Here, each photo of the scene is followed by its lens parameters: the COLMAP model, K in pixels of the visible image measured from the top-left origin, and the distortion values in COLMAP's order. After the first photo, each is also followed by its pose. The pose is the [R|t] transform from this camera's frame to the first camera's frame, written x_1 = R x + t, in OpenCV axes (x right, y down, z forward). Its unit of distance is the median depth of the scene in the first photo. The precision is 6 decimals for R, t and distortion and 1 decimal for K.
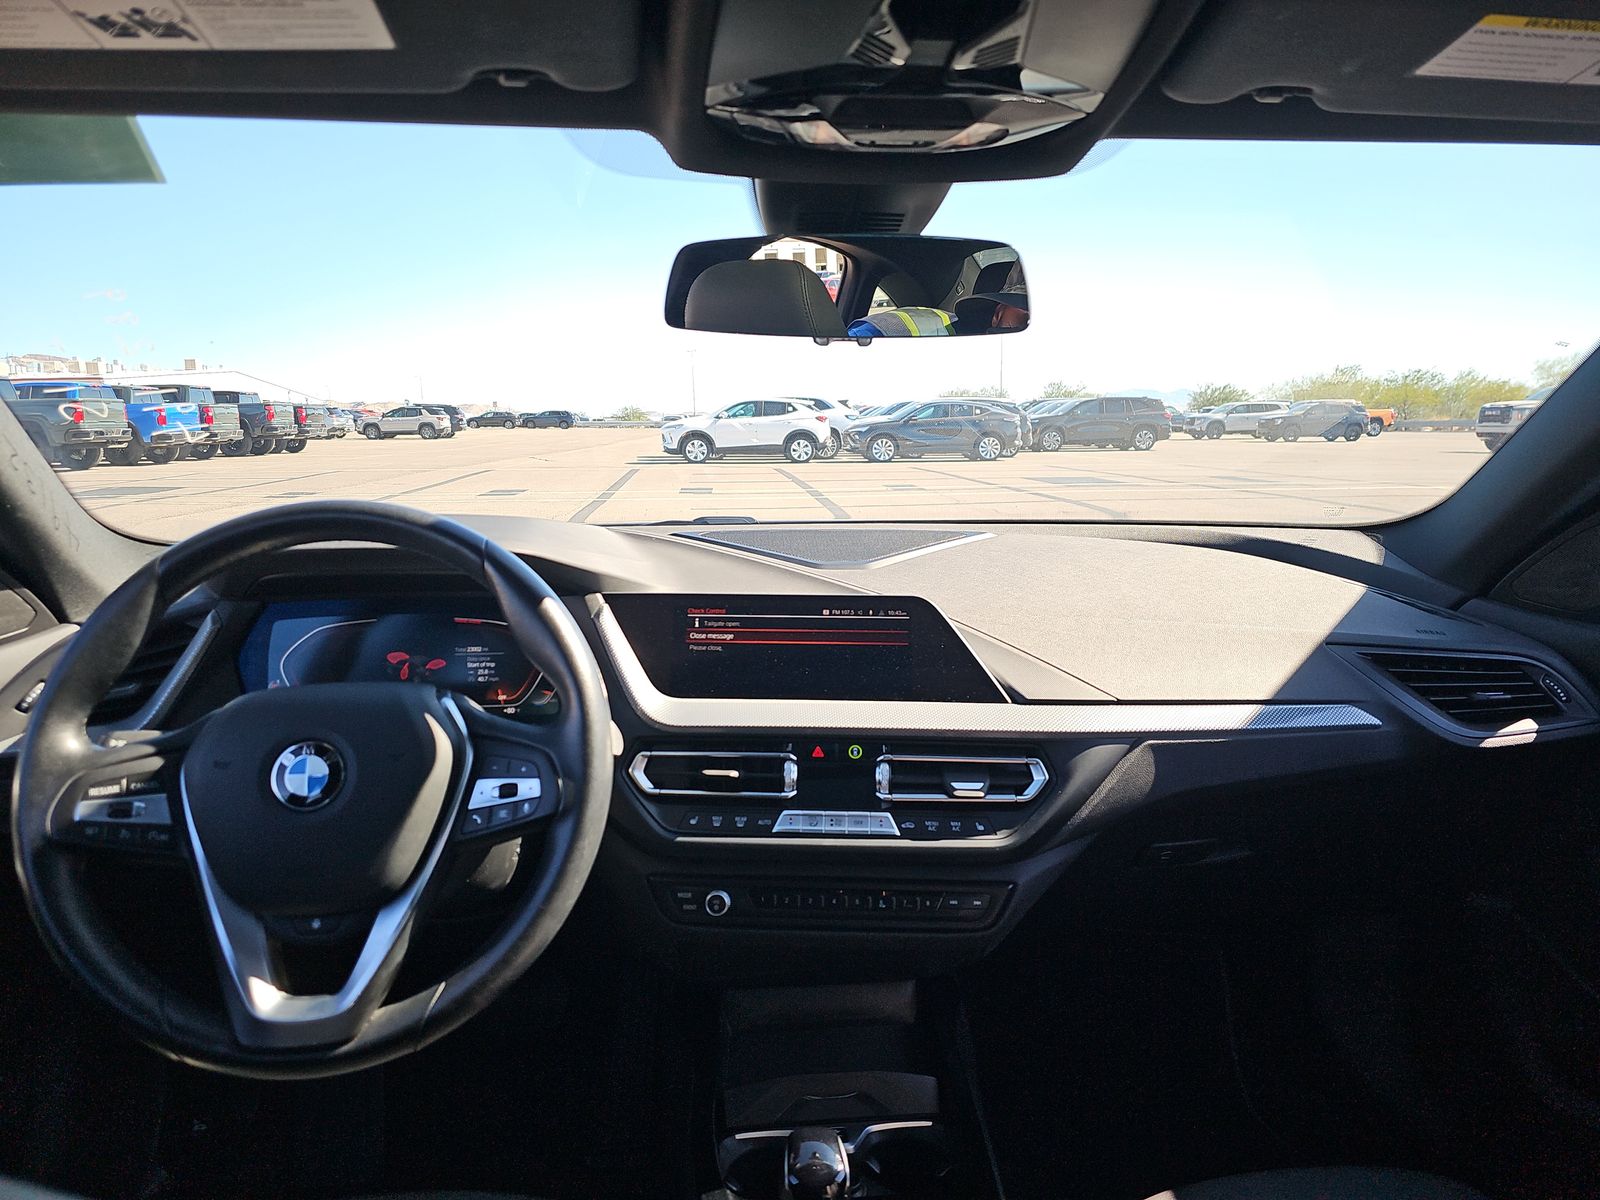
lens RADIAL K [[1004.1, 0, 800.0], [0, 1004.1, 600.0], [0, 0, 1]] dist [-0.009809, 0.001881]
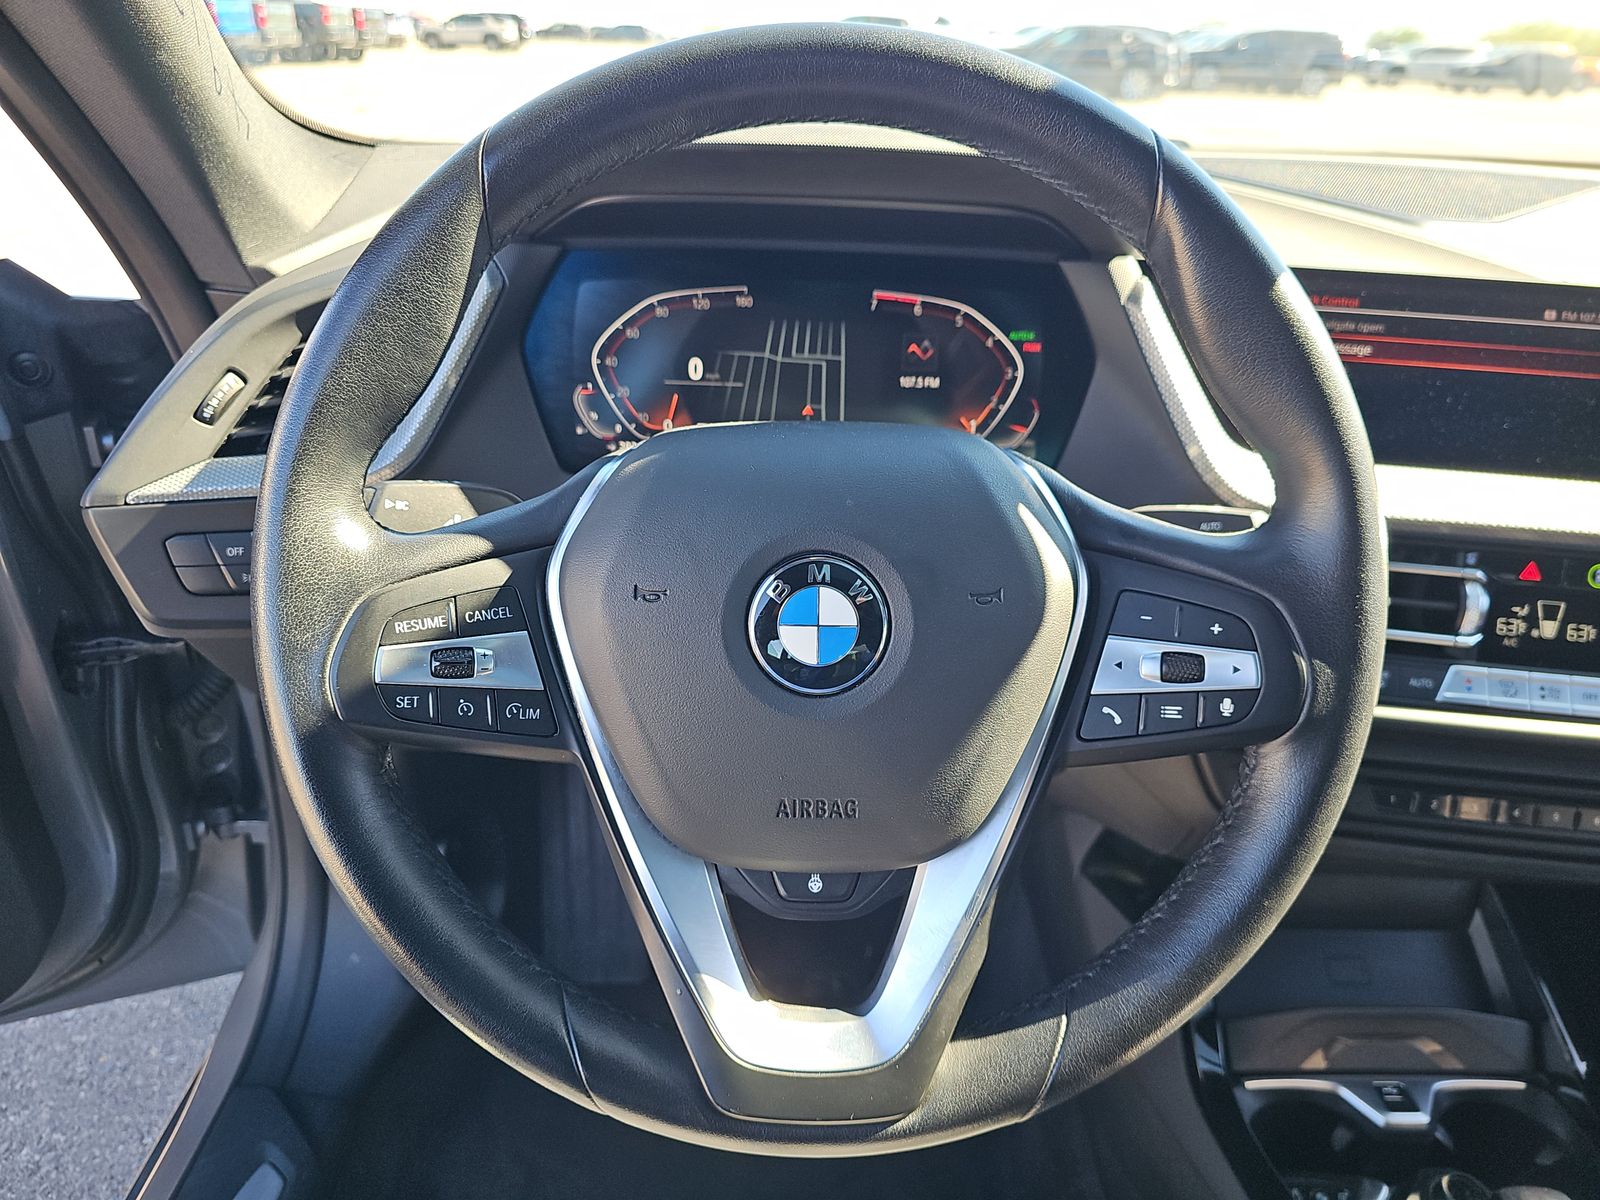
lens RADIAL K [[1034.2, 0, 800.0], [0, 1034.2, 600.0], [0, 0, 1]] dist [-0.003135, 0.002192]
pose [[0.994648, 0.075824, -0.070188, -0.450566], [-0.050192, 0.948351, 0.313228, 0.004545], [0.090313, -0.308028, 0.947081, 0.504255]]
